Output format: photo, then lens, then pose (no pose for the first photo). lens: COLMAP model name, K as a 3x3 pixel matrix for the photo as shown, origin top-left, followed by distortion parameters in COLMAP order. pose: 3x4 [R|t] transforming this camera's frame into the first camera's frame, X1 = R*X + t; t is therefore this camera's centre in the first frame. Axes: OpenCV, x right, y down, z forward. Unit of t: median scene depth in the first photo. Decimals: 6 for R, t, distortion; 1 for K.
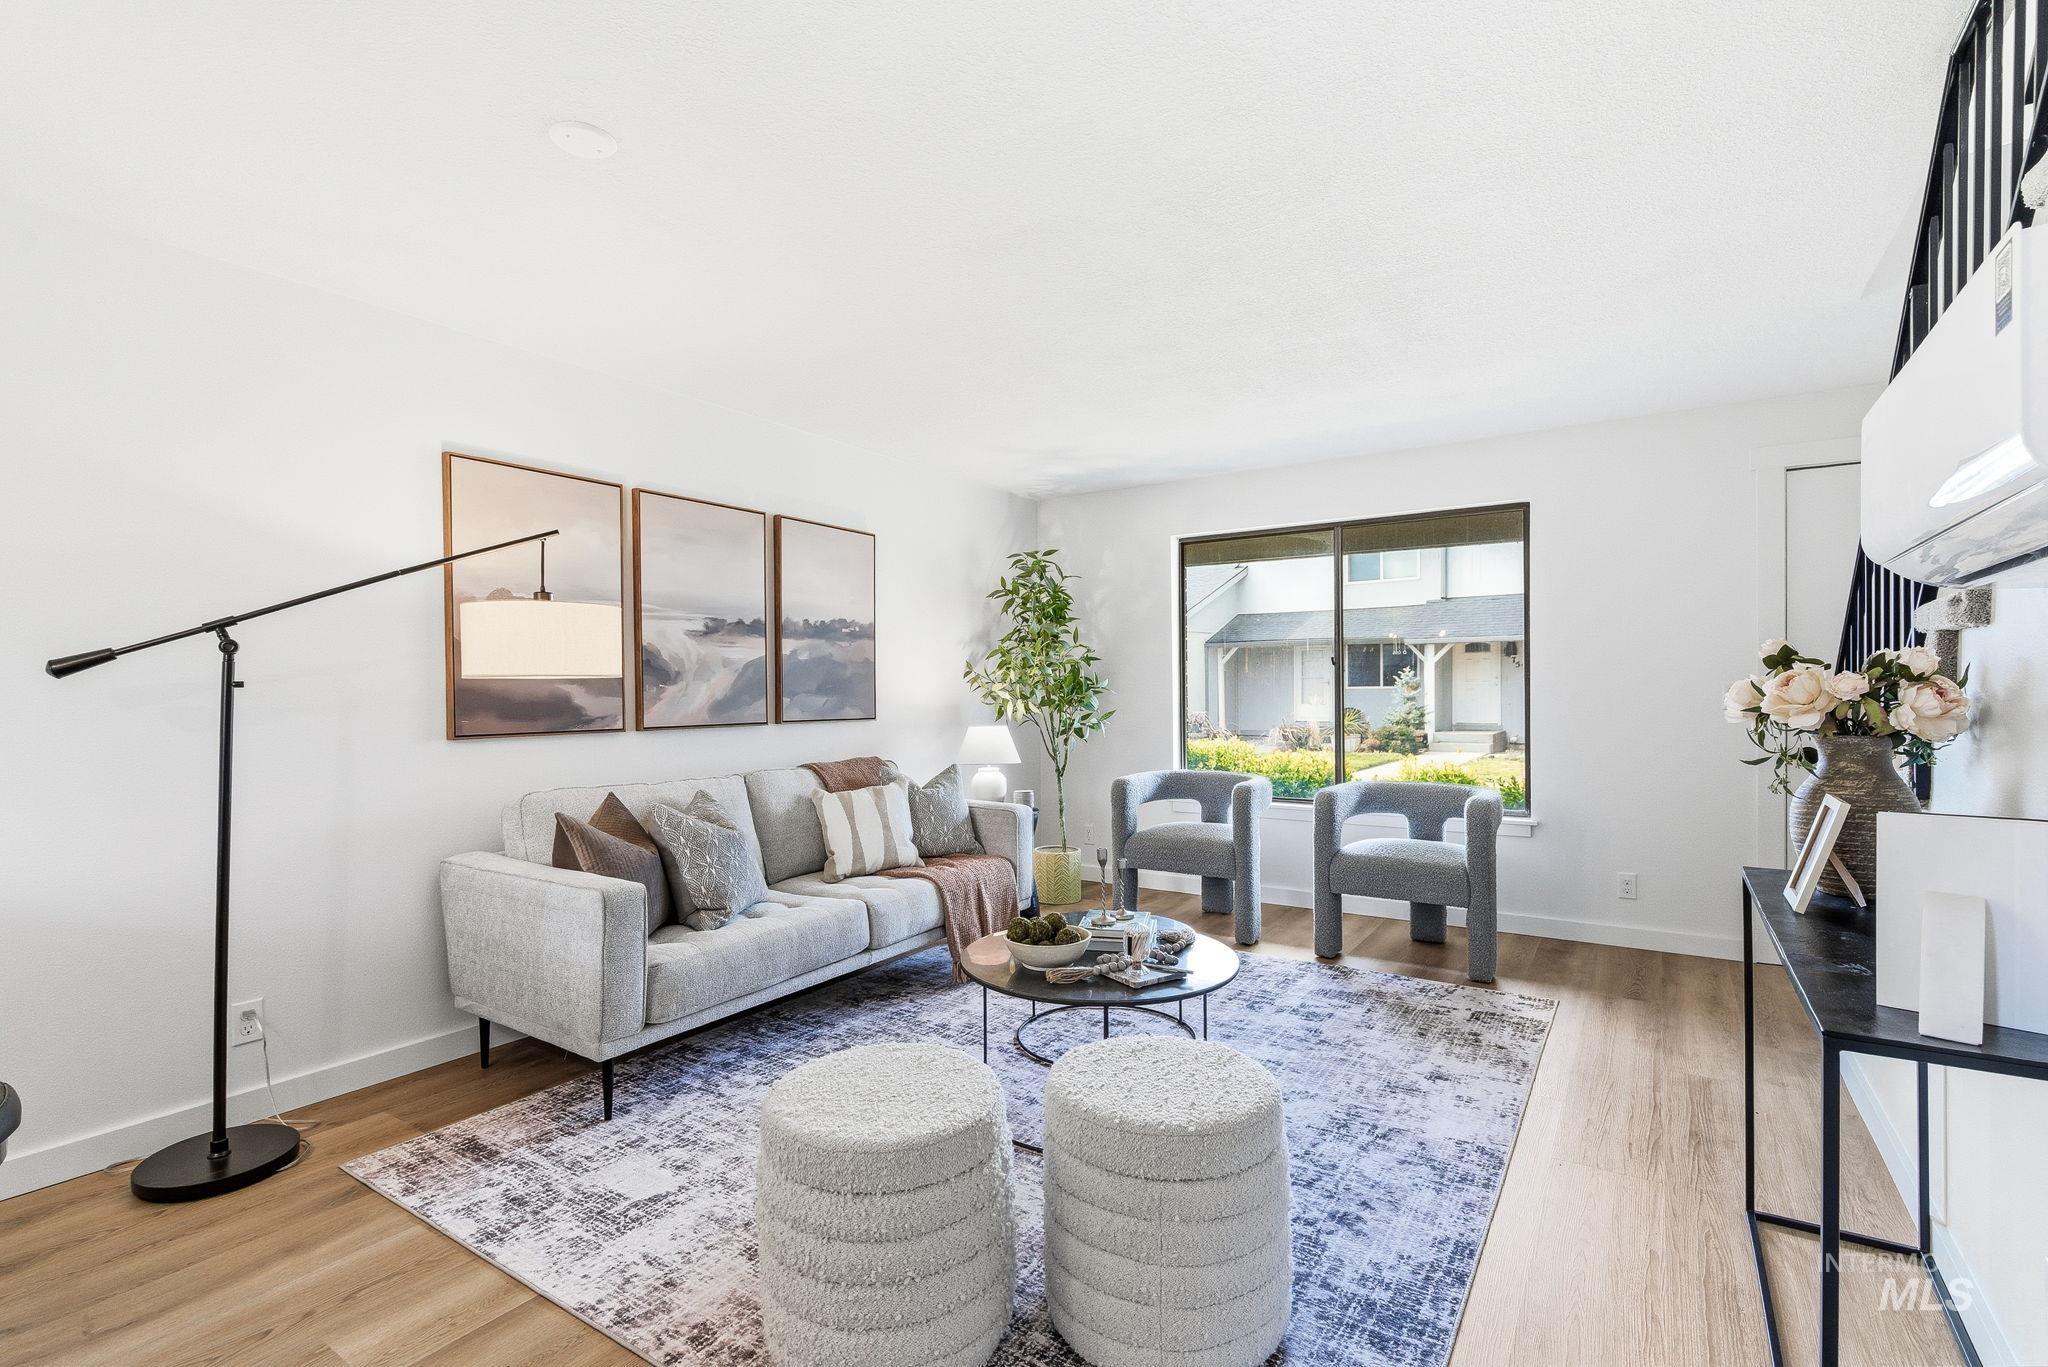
lens RADIAL K [[953.3, 0, 1025.5], [0, 953.3, 687.8], [0, 0, 1]] dist [0.002854, -0.000553]
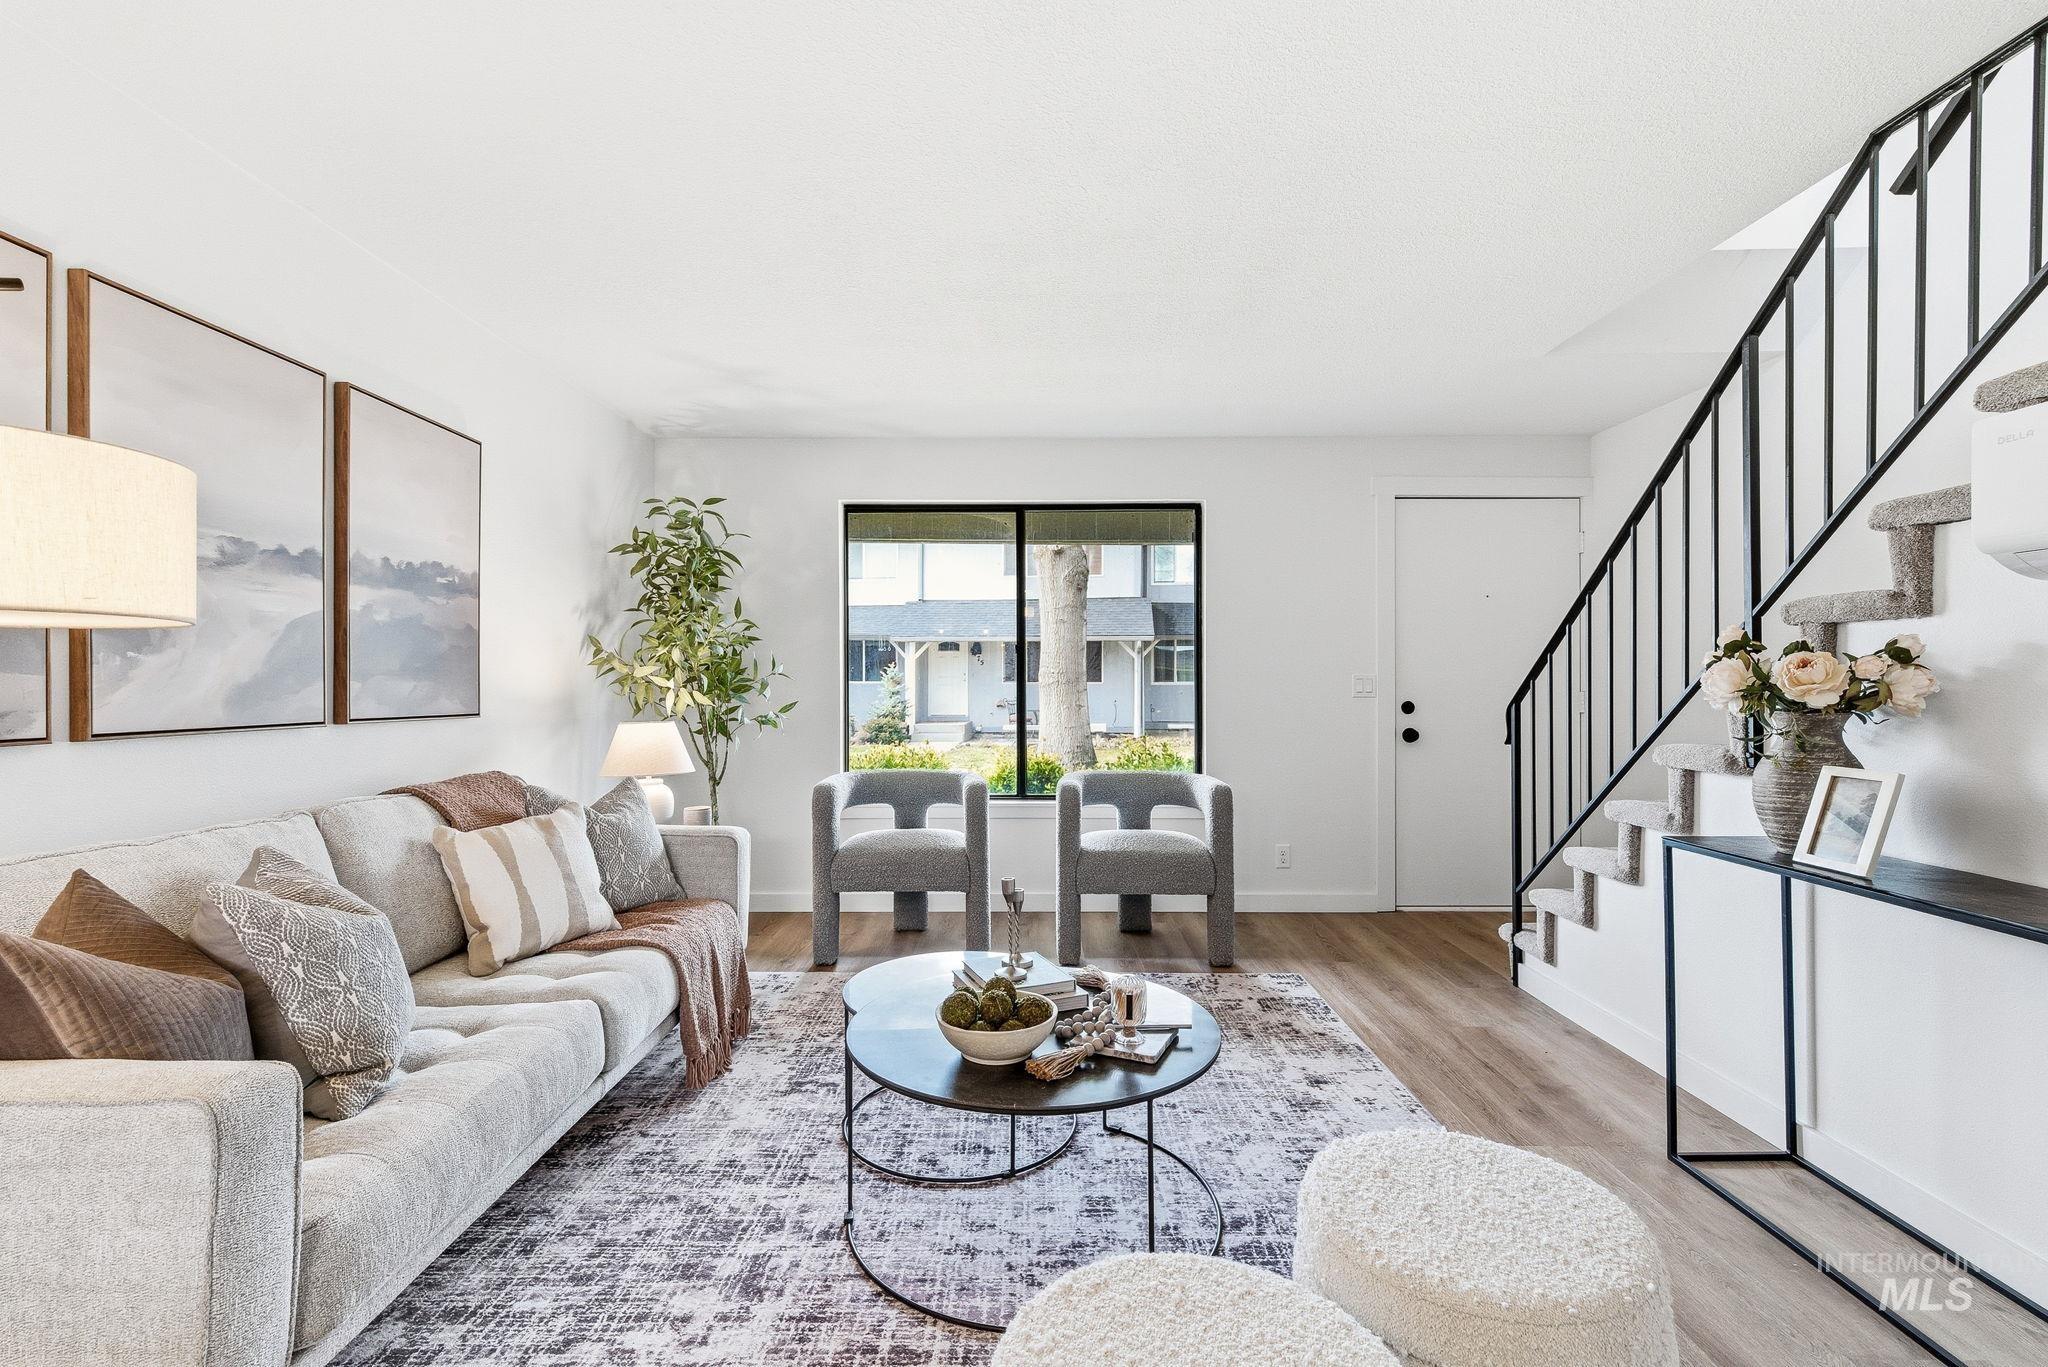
lens RADIAL K [[936.7, 0, 1028.3], [0, 936.7, 675.0], [0, 0, 1]] dist [0.000078, -0.000196]
pose [[0.833583, 0.011294, 0.552278, -0.243223], [-0.006339, 0.999921, -0.010880, 0.011146], [-0.552357, 0.005568, 0.833589, 0.281145]]
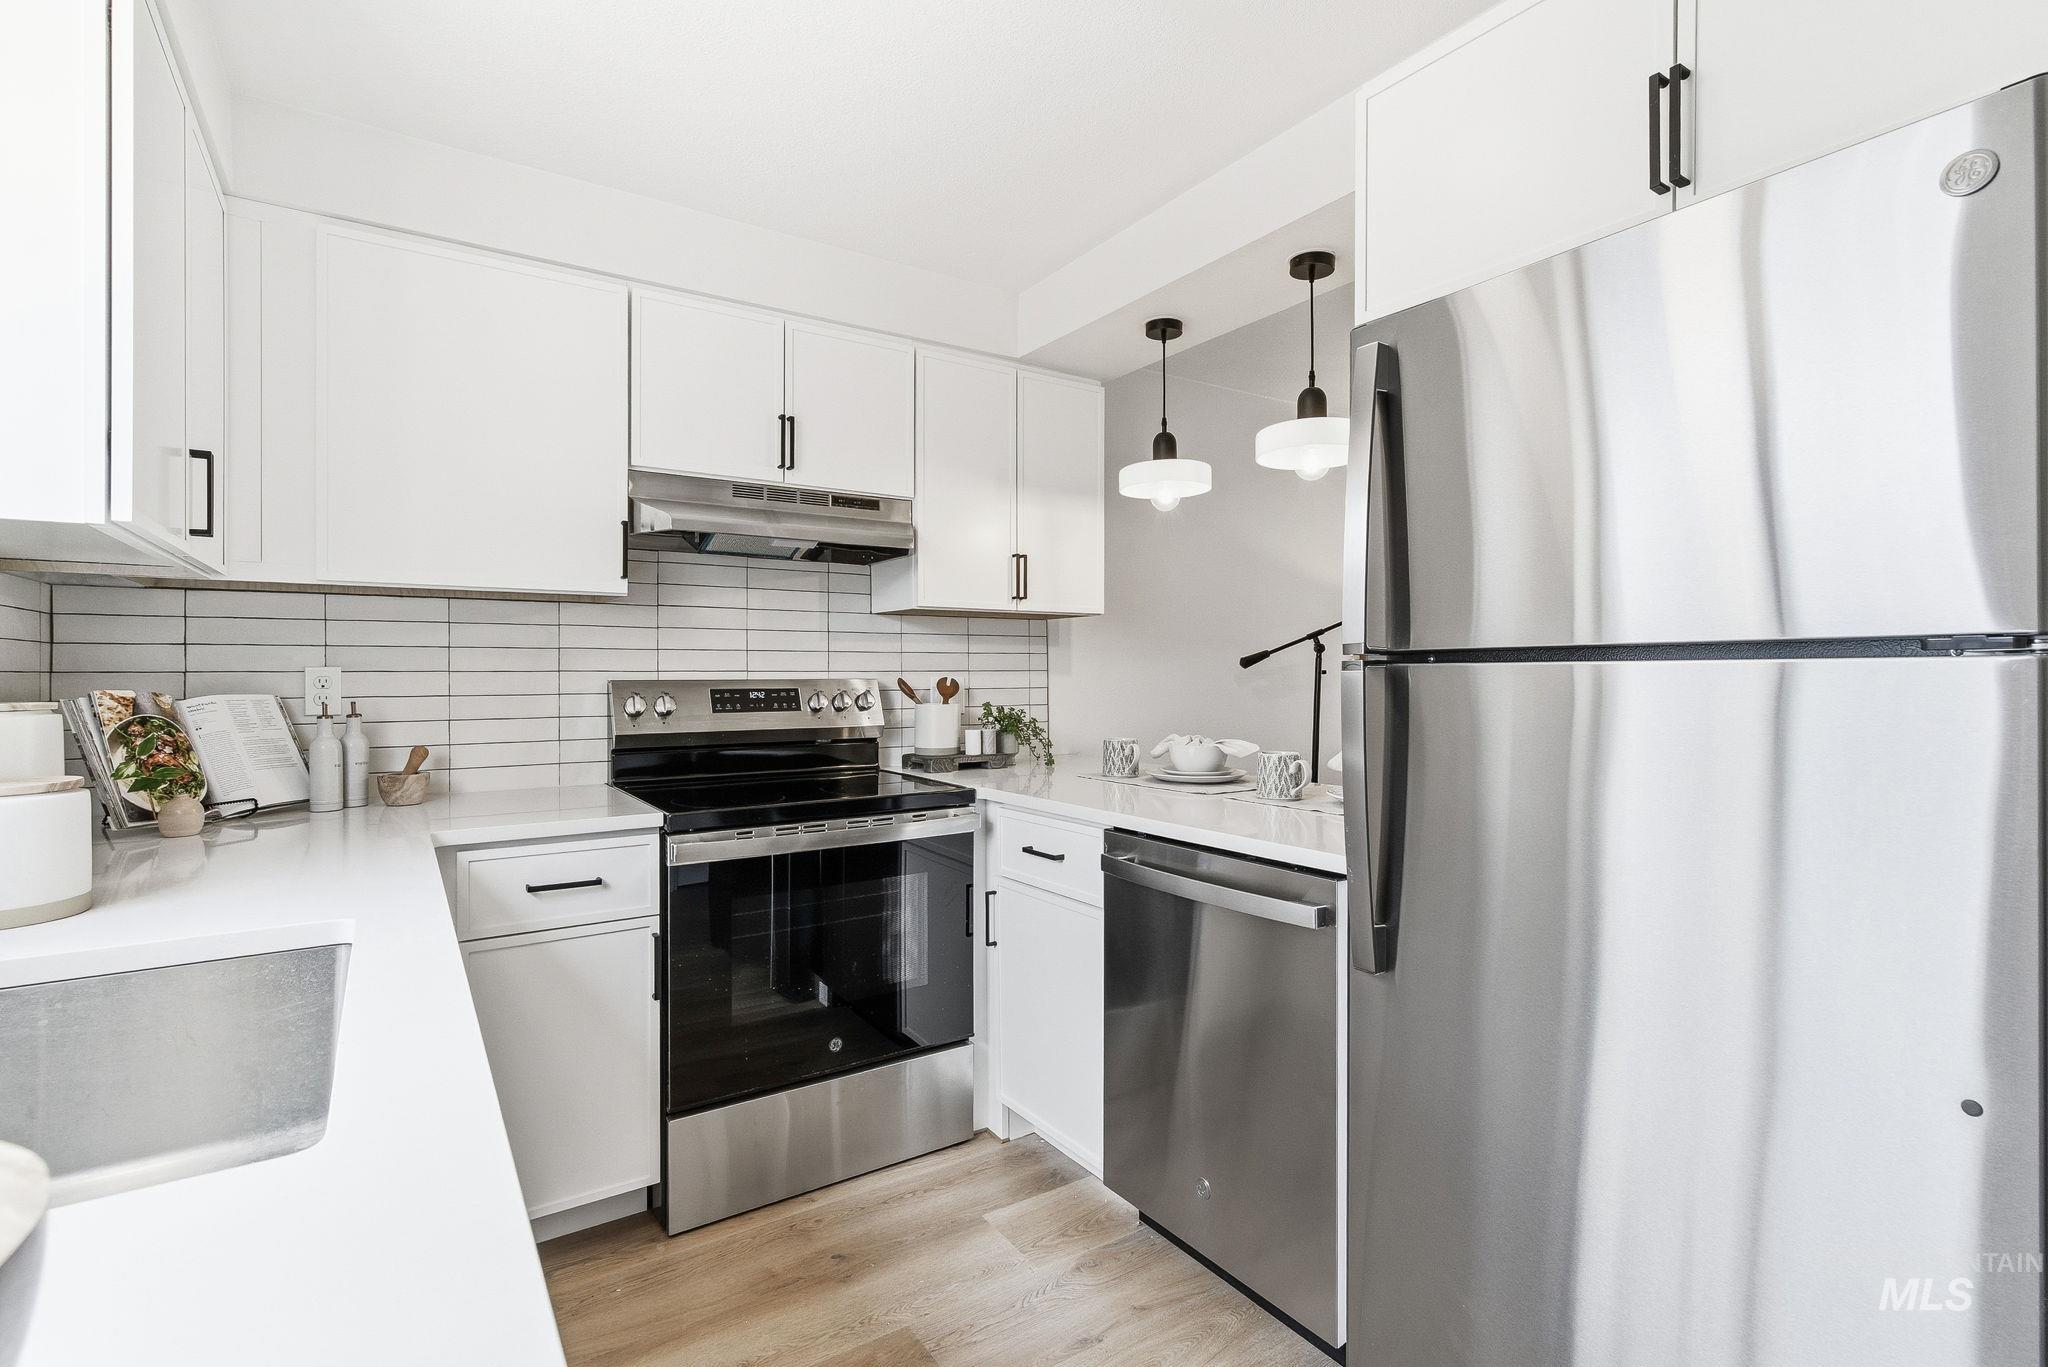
lens RADIAL K [[936.7, 0, 1028.3], [0, 936.7, 675.0], [0, 0, 1]] dist [0.000078, -0.000196]
pose [[0.925589, 0.002729, -0.378519, -0.422315], [-0.000326, 0.999979, 0.006413, -0.004967], [0.378529, -0.005812, 0.925571, -0.394754]]
